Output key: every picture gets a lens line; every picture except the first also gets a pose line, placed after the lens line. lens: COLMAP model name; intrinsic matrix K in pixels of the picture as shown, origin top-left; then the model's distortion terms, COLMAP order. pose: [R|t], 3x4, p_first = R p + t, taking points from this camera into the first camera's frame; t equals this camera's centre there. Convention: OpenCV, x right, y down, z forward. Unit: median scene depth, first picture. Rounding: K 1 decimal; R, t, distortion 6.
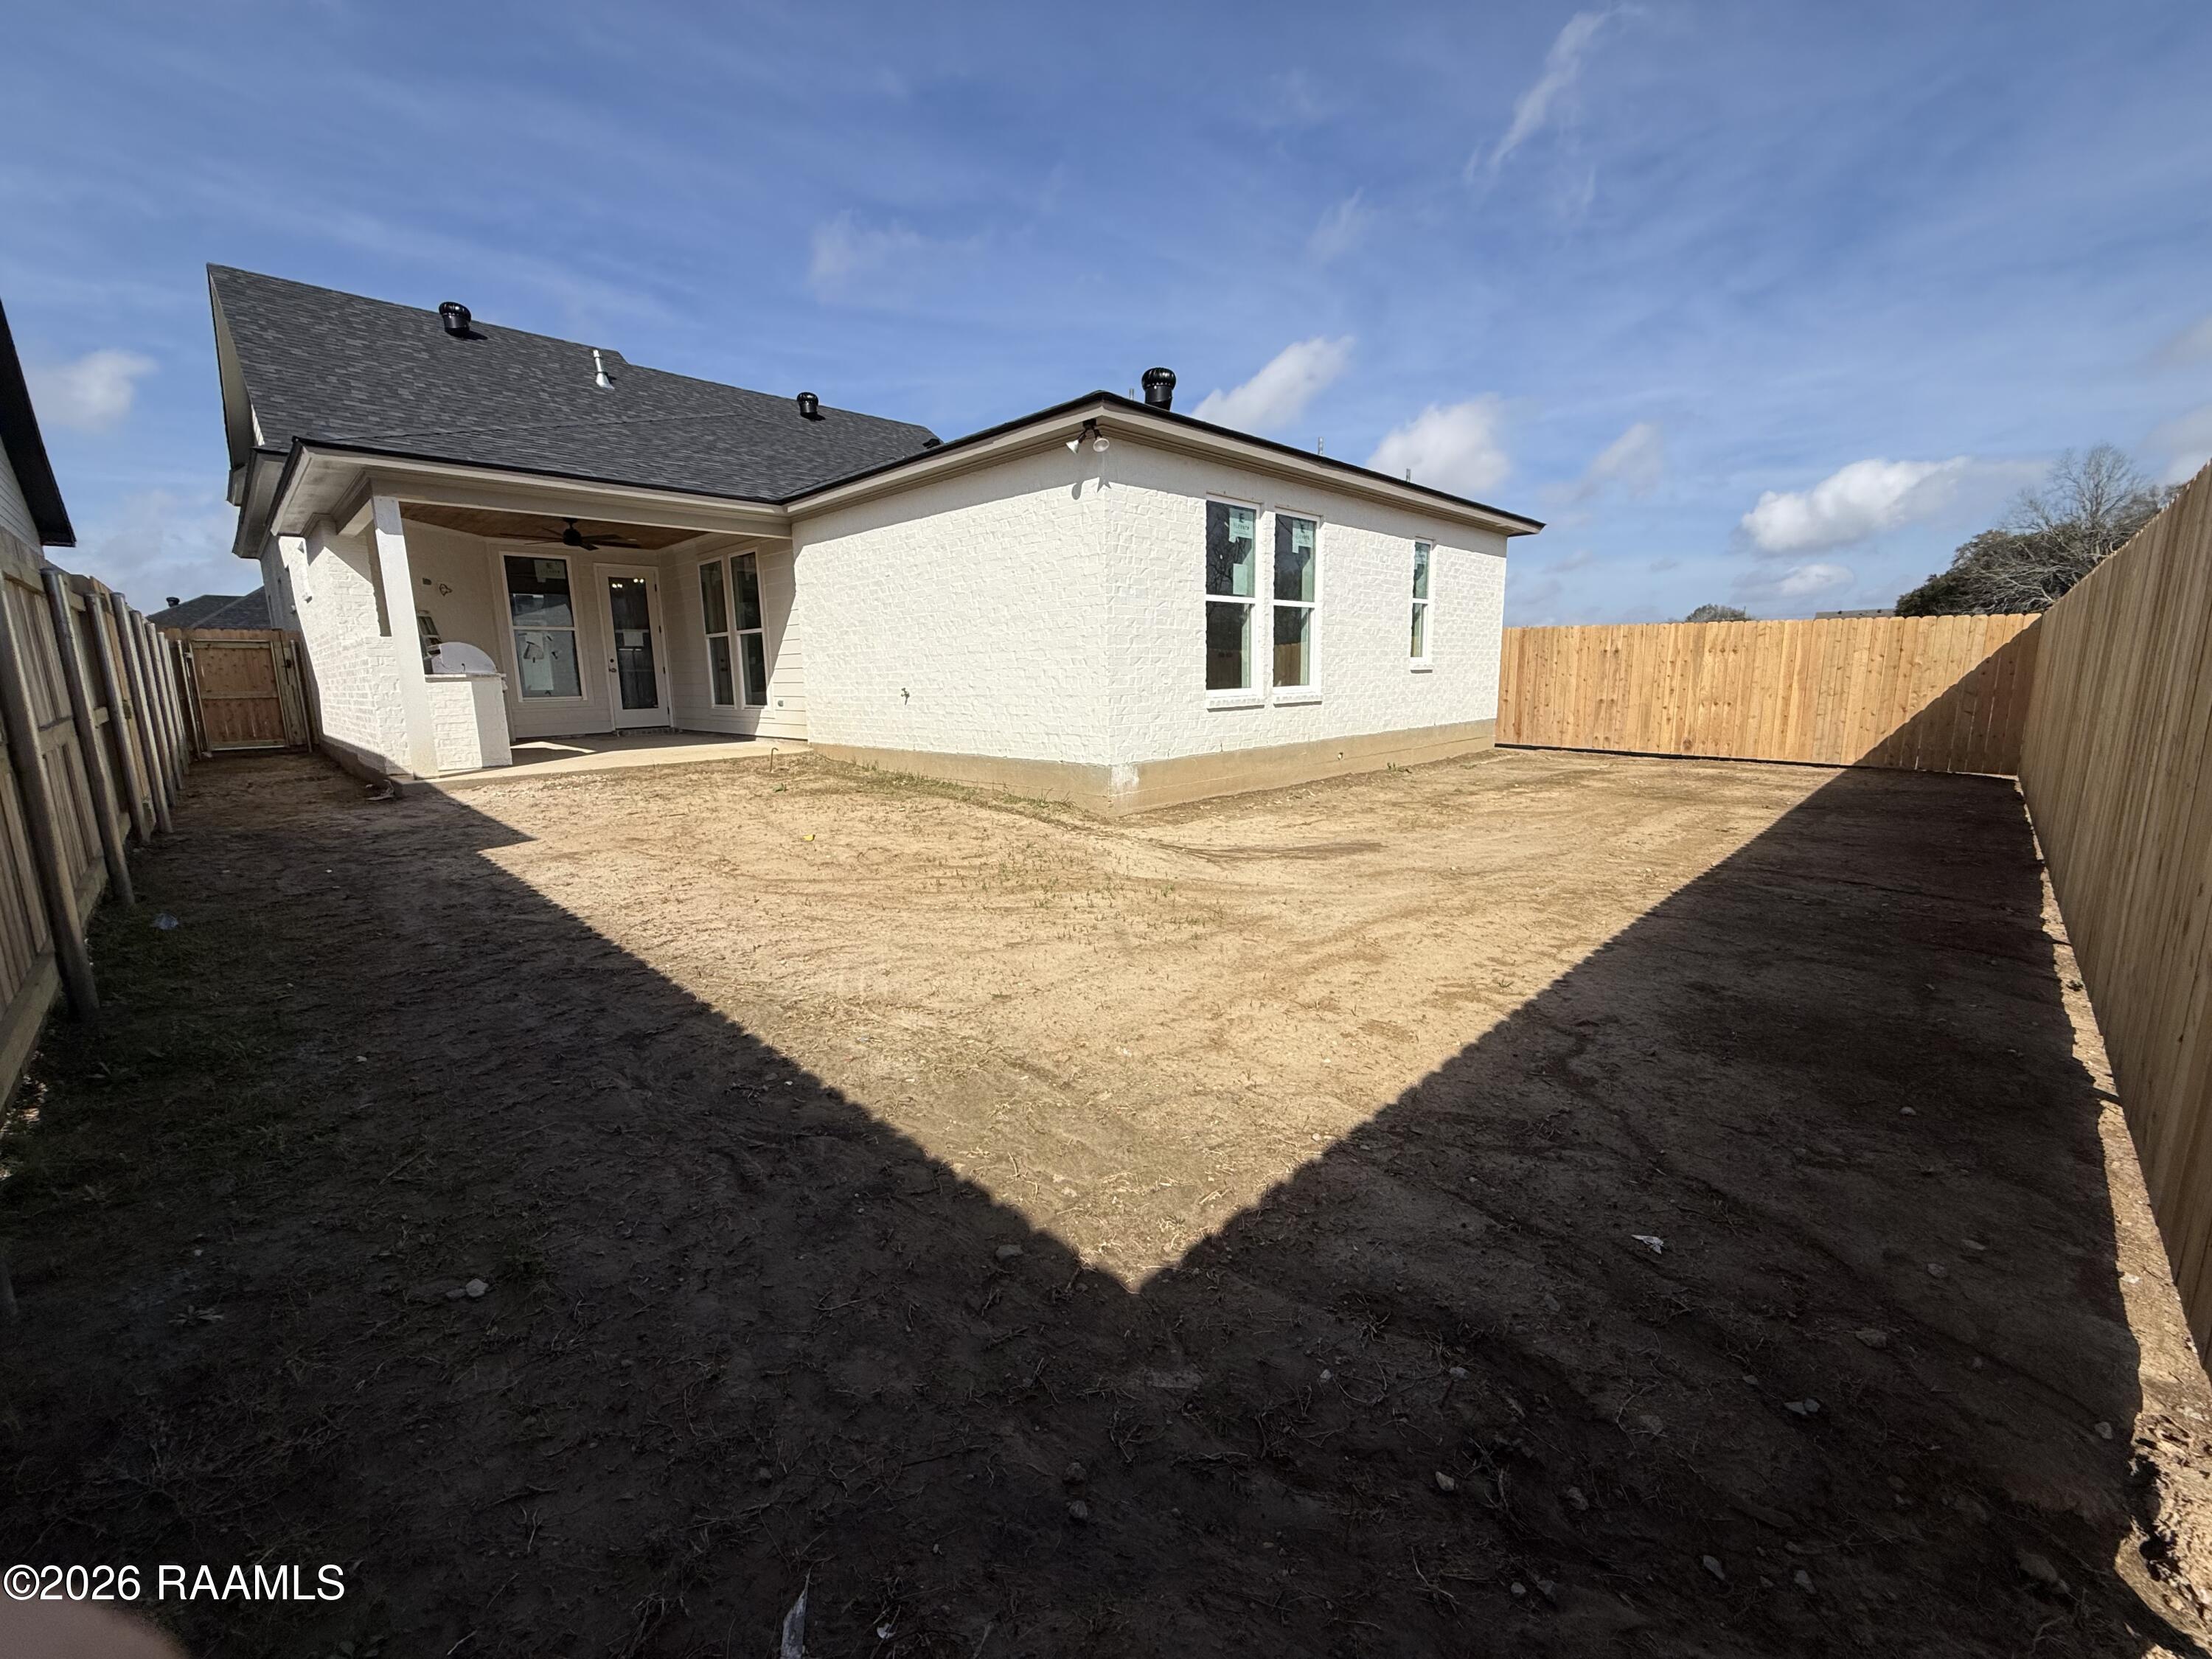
lens RADIAL K [[882.7, 0, 1106.9], [0, 882.7, 826.2], [0, 0, 1]] dist [0.000566, -0.000111]
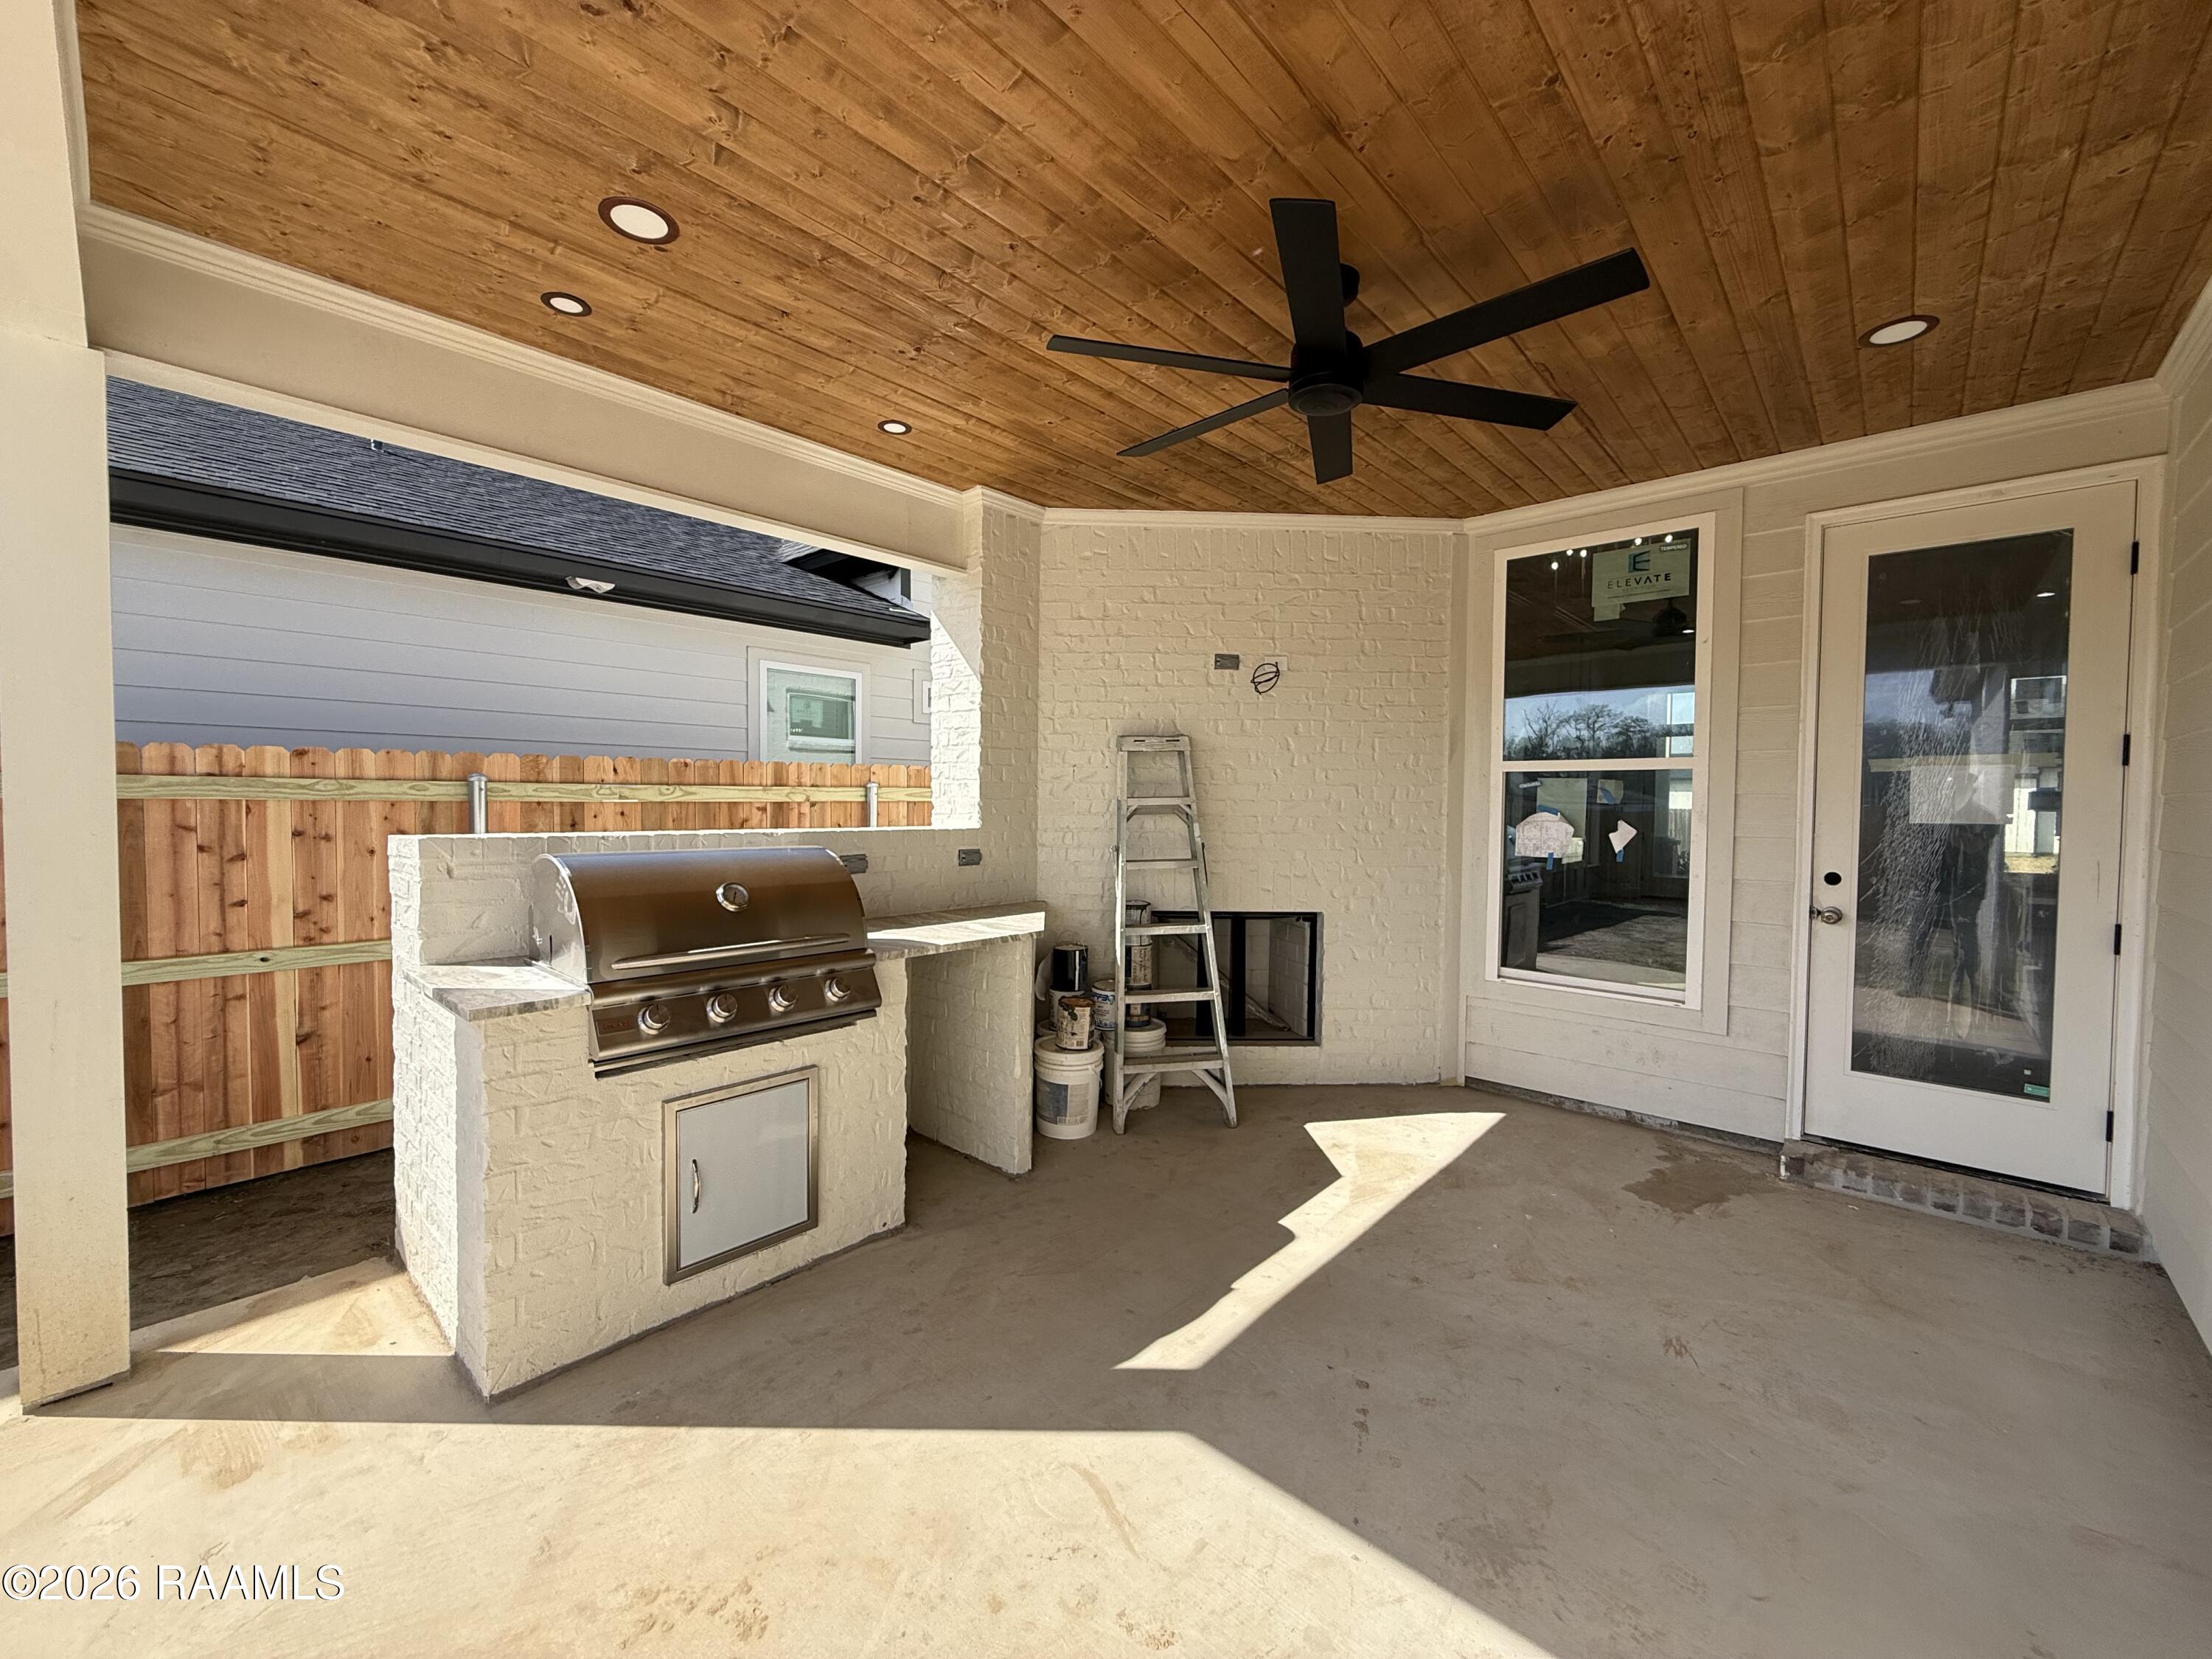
lens RADIAL K [[882.7, 0, 1101.5], [0, 882.7, 826.8], [0, 0, 1]] dist [0.000566, -0.000111]
pose [[0.040176, 0.044654, -0.998194, -0.330640], [-0.183835, 0.982278, 0.036543, -0.182232], [0.982136, 0.182035, 0.047673, 0.819804]]
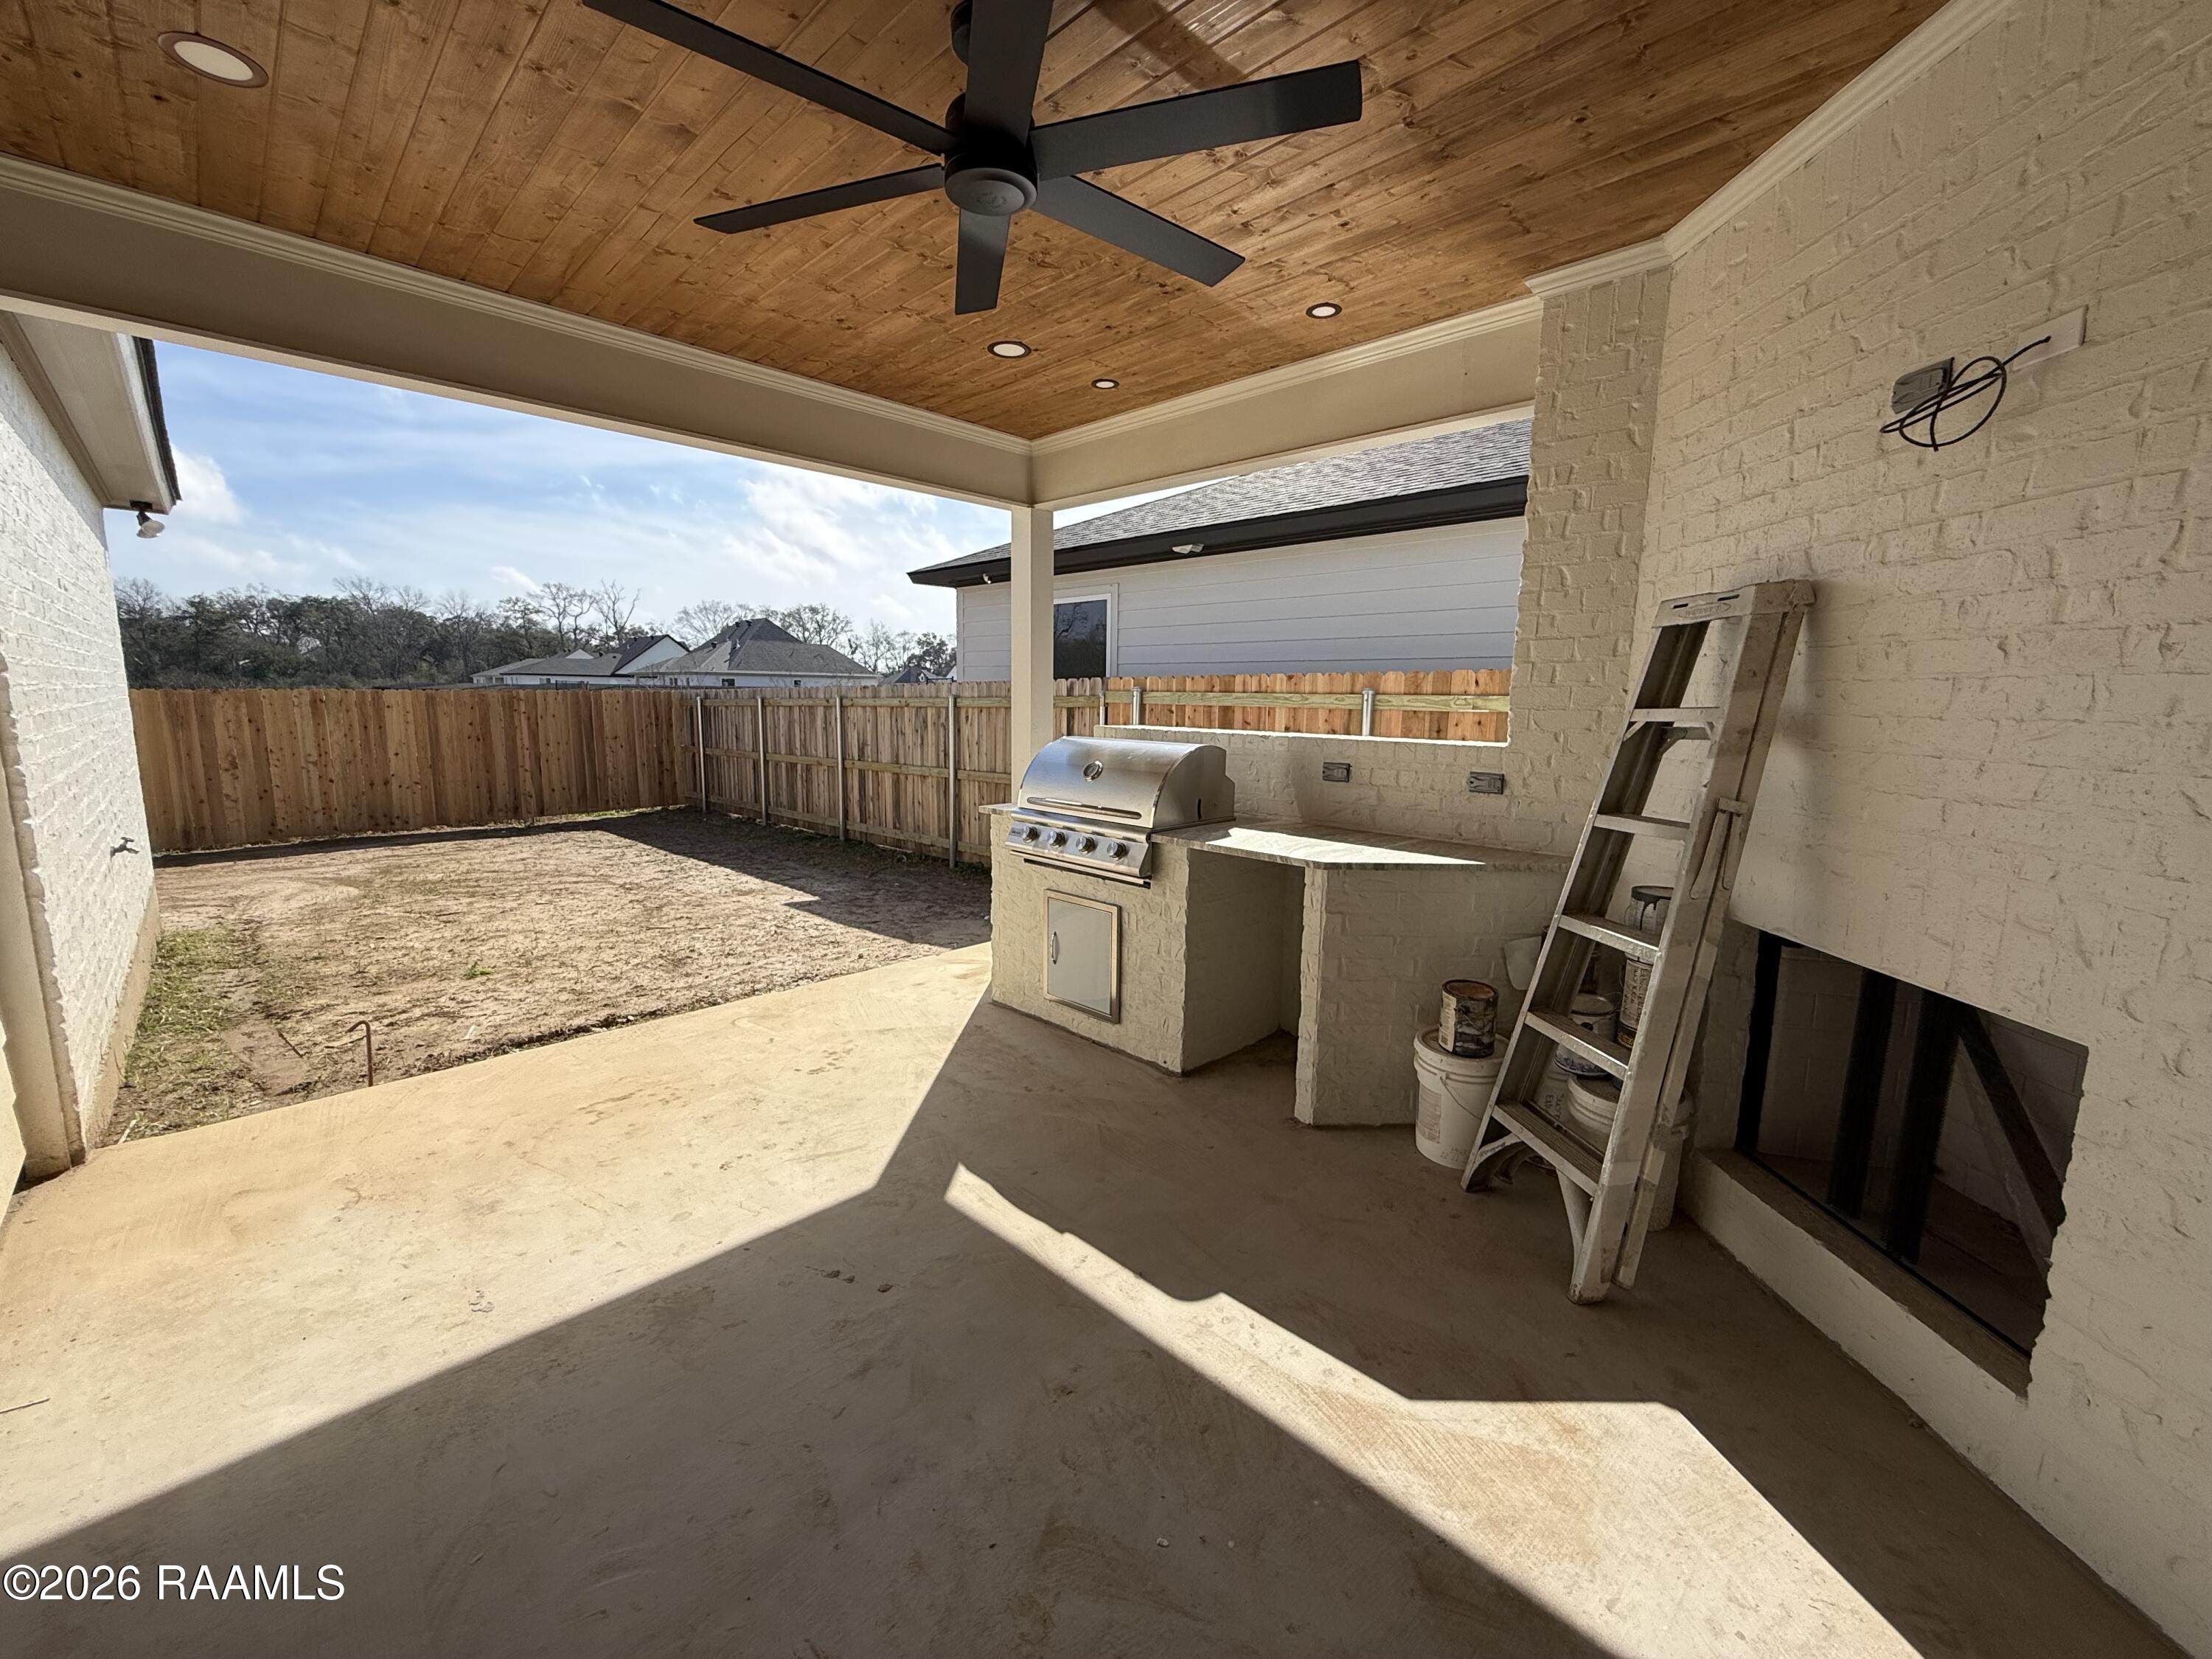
lens RADIAL K [[882.7, 0, 1100.8], [0, 882.7, 829.9], [0, 0, 1]] dist [0.000566, -0.000111]
pose [[-0.999977, -0.001819, 0.006552, -0.539146], [0.000366, 0.947720, 0.319102, -0.218689], [-0.006790, 0.319097, -0.947698, 1.032853]]
